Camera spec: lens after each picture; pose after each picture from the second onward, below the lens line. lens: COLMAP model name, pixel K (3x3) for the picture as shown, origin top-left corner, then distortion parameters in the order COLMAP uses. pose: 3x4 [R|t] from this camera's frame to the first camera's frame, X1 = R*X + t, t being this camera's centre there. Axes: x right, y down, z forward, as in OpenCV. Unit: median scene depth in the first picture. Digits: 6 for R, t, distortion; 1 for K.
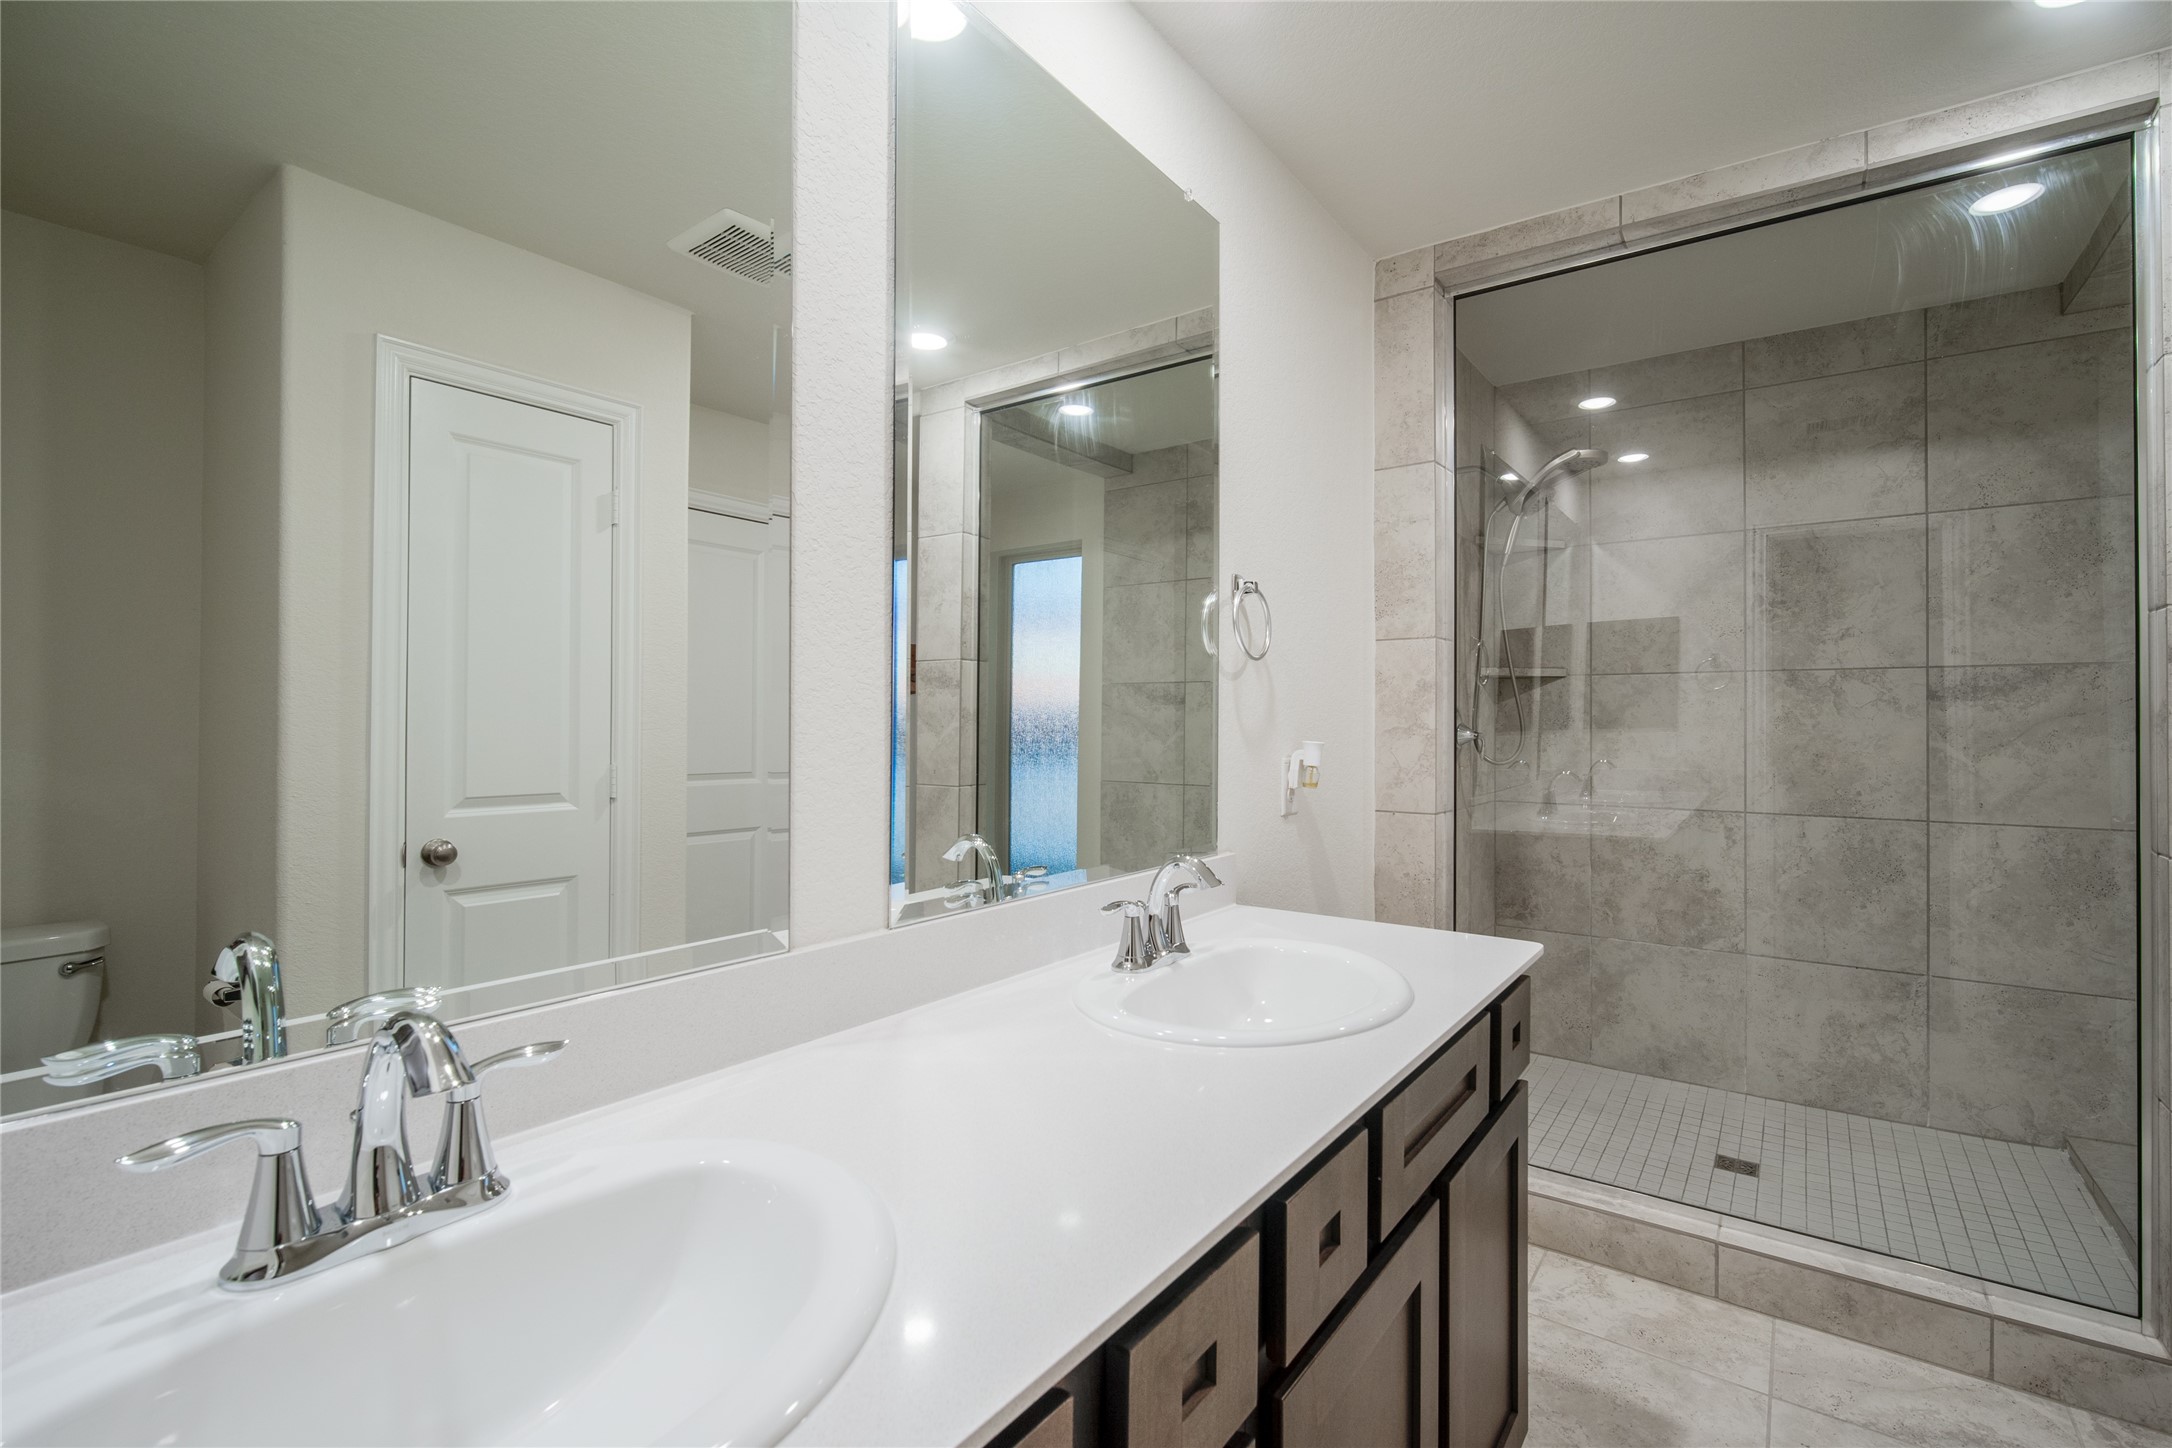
lens RADIAL K [[955.9, 0, 1085.1], [0, 955.9, 723.0], [0, 0, 1]] dist [-0.001942, -0.000115]
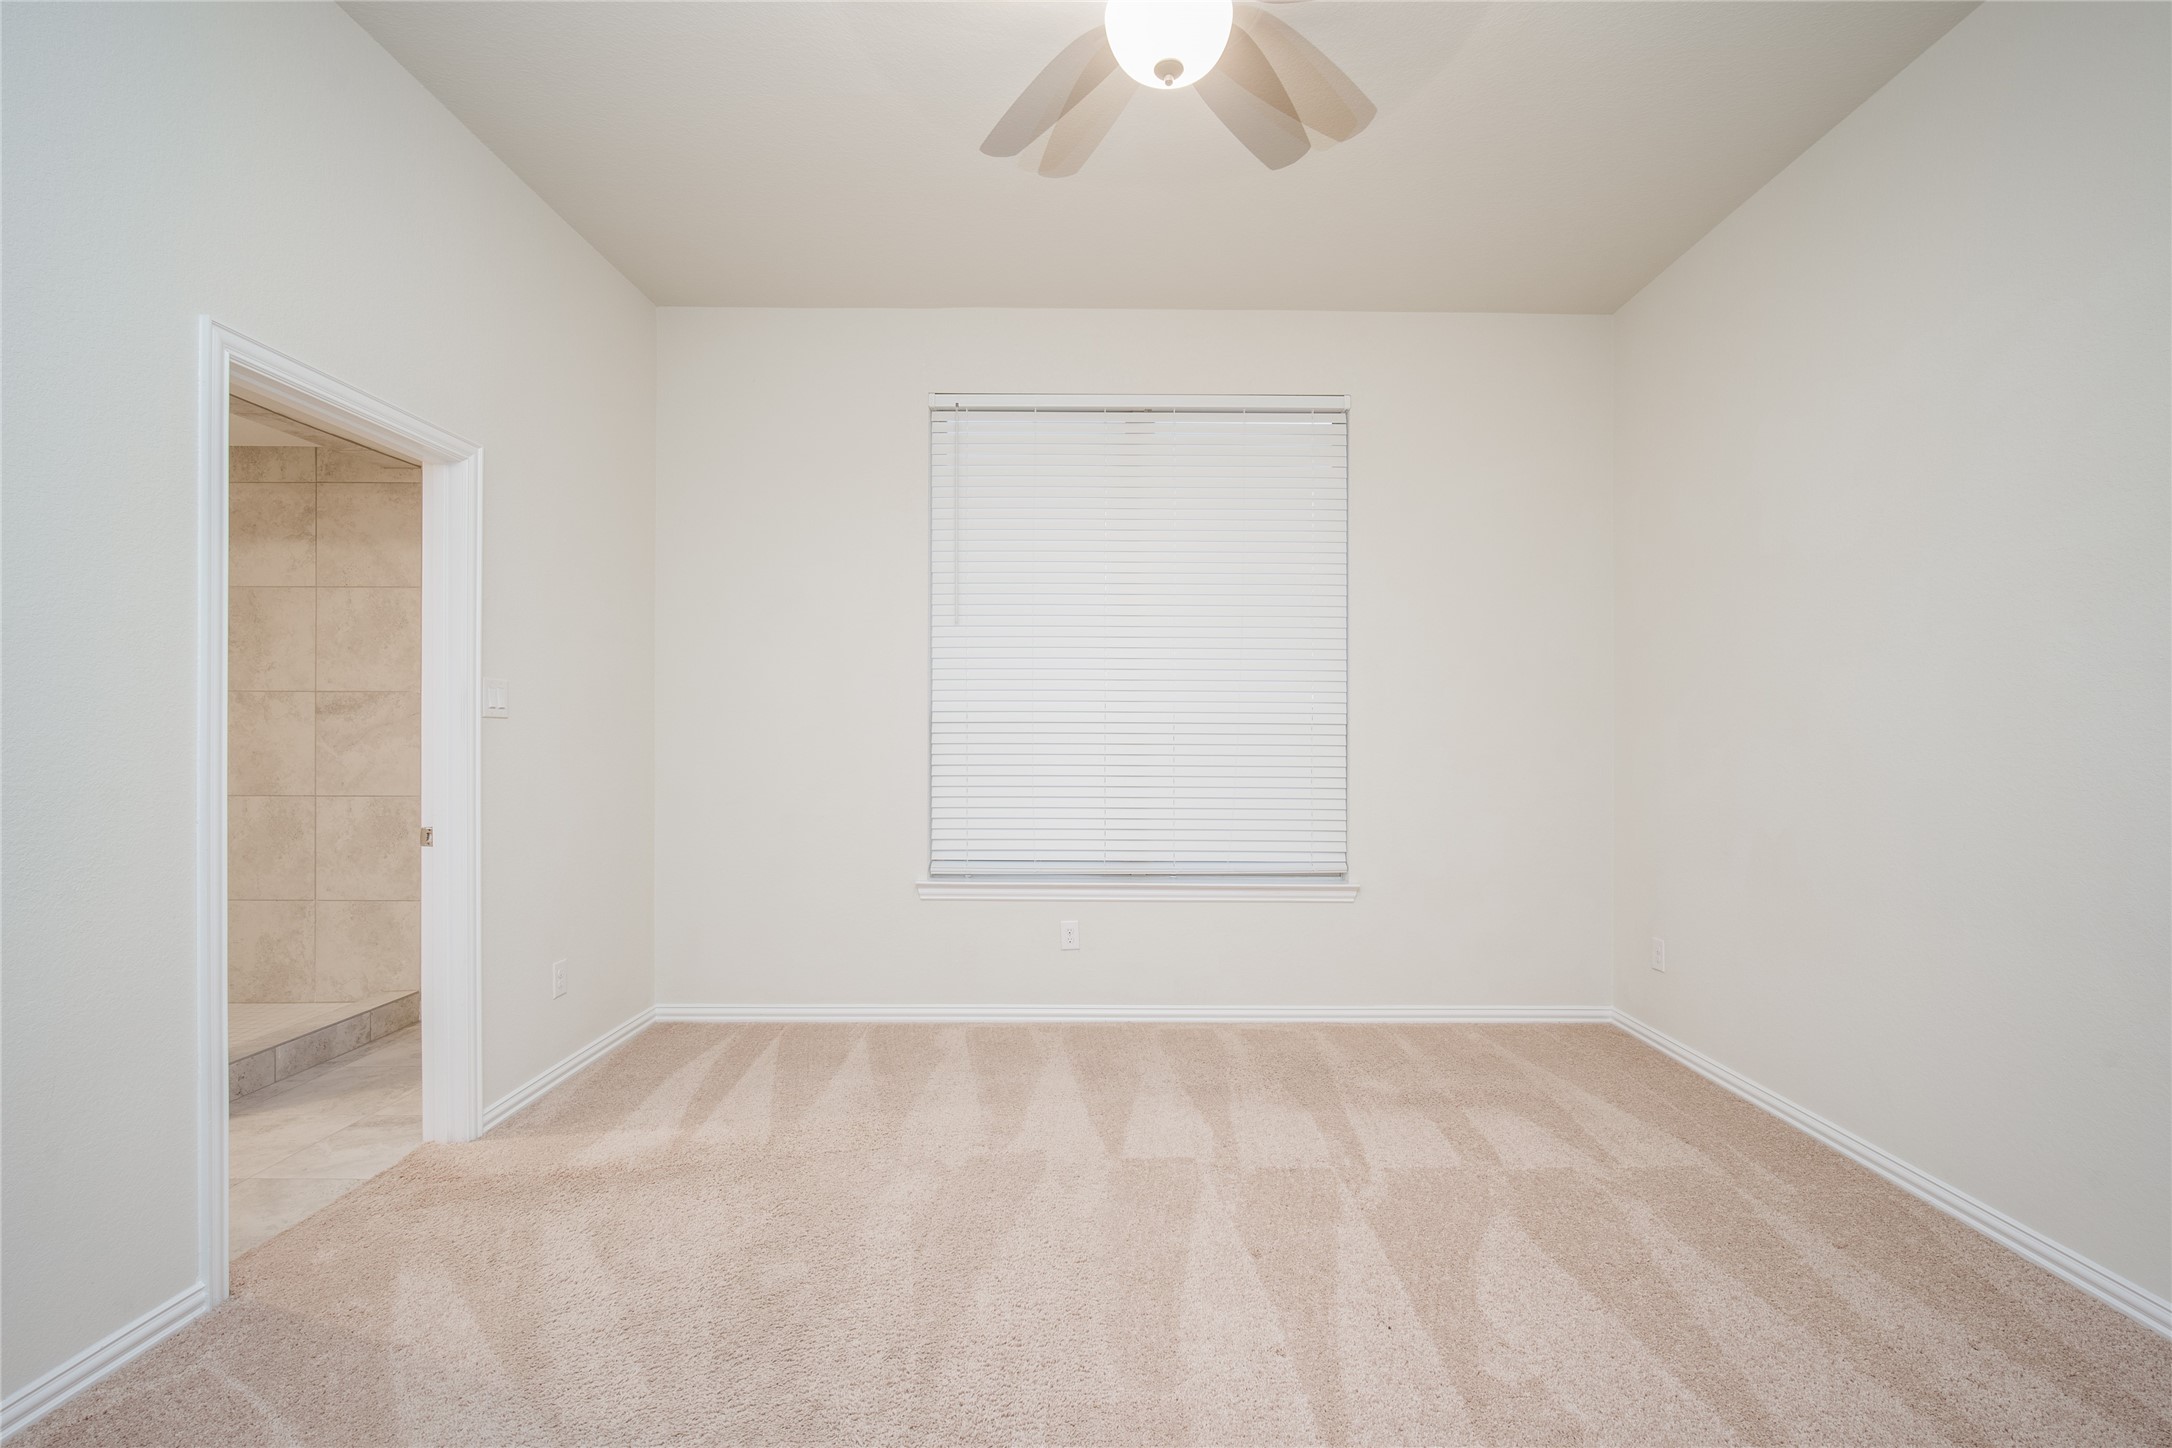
lens RADIAL K [[955.9, 0, 1087.4], [0, 955.9, 721.1], [0, 0, 1]] dist [-0.001942, -0.000115]
pose [[0.810077, -0.005337, 0.586299, 0.977317], [-0.000316, 0.999954, 0.009539, -0.026965], [-0.586323, -0.007913, 0.810039, -0.888604]]
